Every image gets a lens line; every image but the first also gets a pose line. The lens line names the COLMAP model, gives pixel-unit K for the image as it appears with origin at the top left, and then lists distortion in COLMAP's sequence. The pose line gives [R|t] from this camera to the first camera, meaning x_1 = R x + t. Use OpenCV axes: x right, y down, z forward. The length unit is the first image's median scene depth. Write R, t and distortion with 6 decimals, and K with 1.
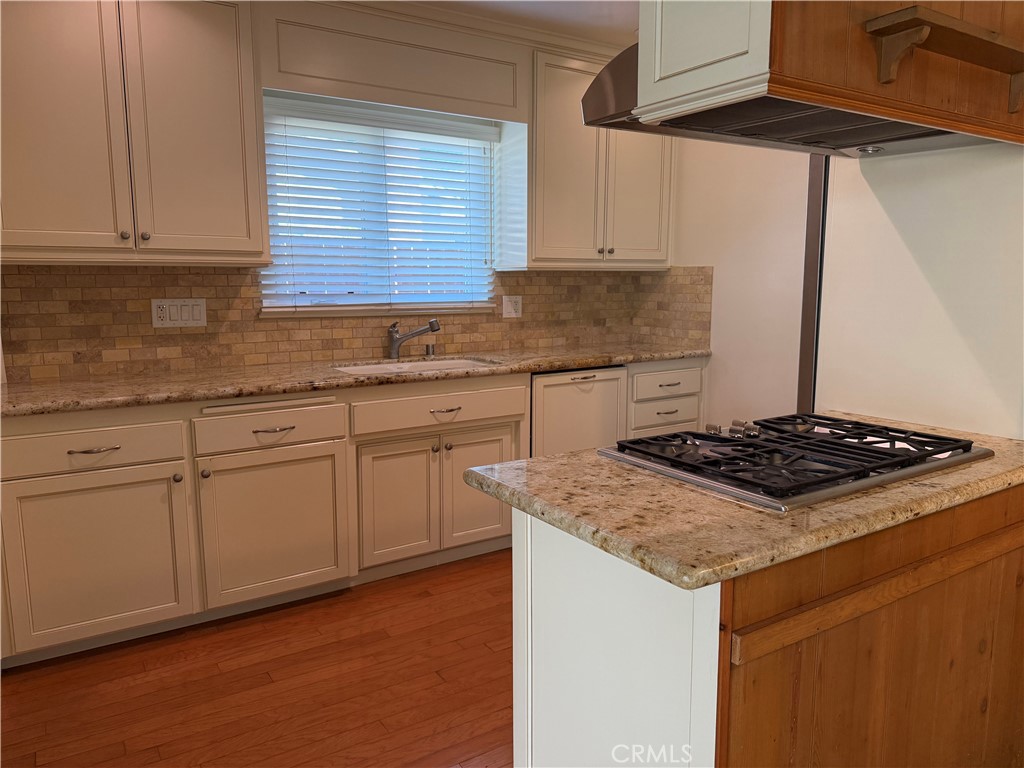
lens RADIAL K [[719.6, 0, 508.8], [0, 719.6, 384.2], [0, 0, 1]] dist [0.071995, -0.095317]
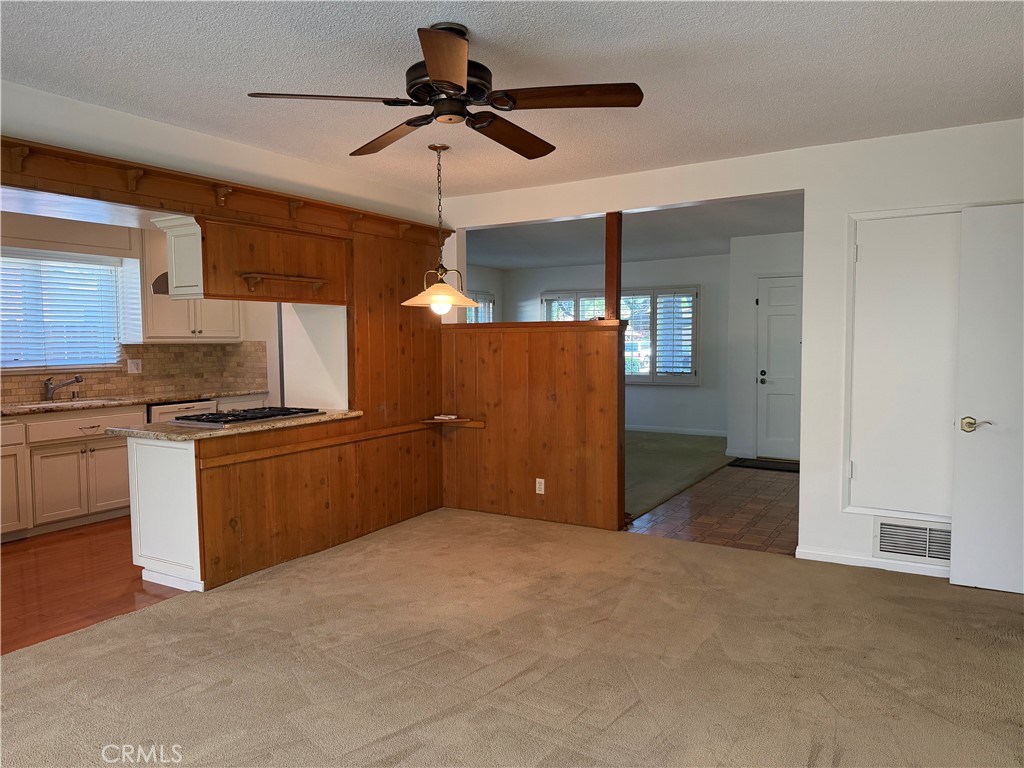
lens RADIAL K [[719.6, 0, 508.8], [0, 719.6, 384.2], [0, 0, 1]] dist [0.071995, -0.095317]
pose [[0.896501, -0.032974, 0.441813, 0.037797], [0.069985, 0.995246, -0.067730, 0.108281], [-0.437480, 0.091641, 0.894547, -0.877910]]
